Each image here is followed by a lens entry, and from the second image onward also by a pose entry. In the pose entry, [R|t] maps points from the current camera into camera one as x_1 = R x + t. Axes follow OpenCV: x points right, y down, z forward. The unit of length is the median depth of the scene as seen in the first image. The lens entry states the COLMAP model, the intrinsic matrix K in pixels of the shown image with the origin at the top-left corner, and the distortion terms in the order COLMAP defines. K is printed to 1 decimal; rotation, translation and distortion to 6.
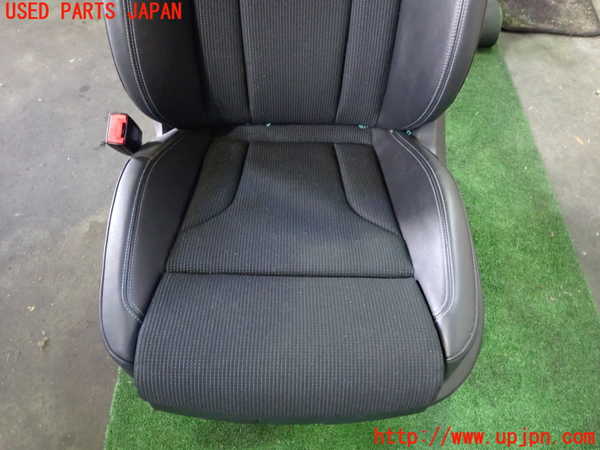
lens RADIAL K [[429.8, 0, 300.0], [0, 429.8, 225.0], [0, 0, 1]] dist [-0.001658, 0.004494]
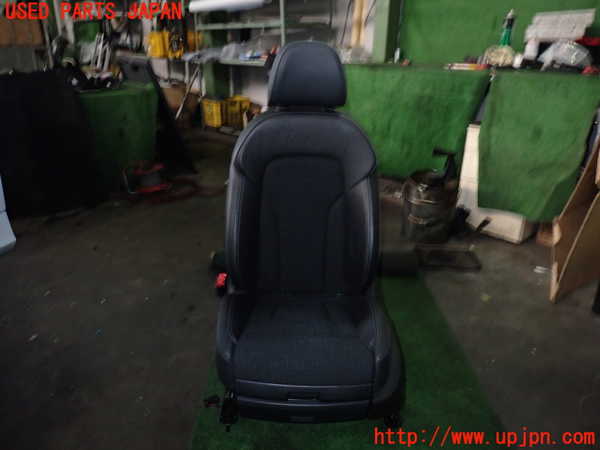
lens RADIAL K [[429.8, 0, 300.0], [0, 429.8, 225.0], [0, 0, 1]] dist [-0.001658, 0.004494]
pose [[0.999939, -0.000437, 0.011006, -0.029184], [0.006863, 0.806306, -0.591458, 0.453842], [-0.008616, 0.591498, 0.806260, -0.504745]]
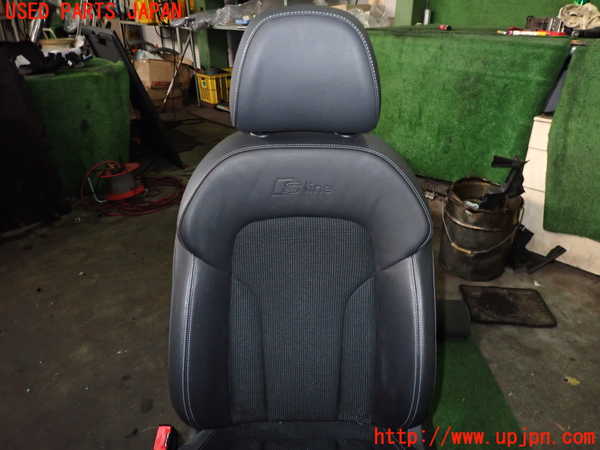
lens RADIAL K [[429.8, 0, 300.0], [0, 429.8, 225.0], [0, 0, 1]] dist [-0.001658, 0.004494]
pose [[0.999789, -0.011546, -0.016999, 0.001324], [0.000885, 0.850662, -0.525712, -0.053242], [0.020530, 0.525586, 0.850493, -0.216017]]
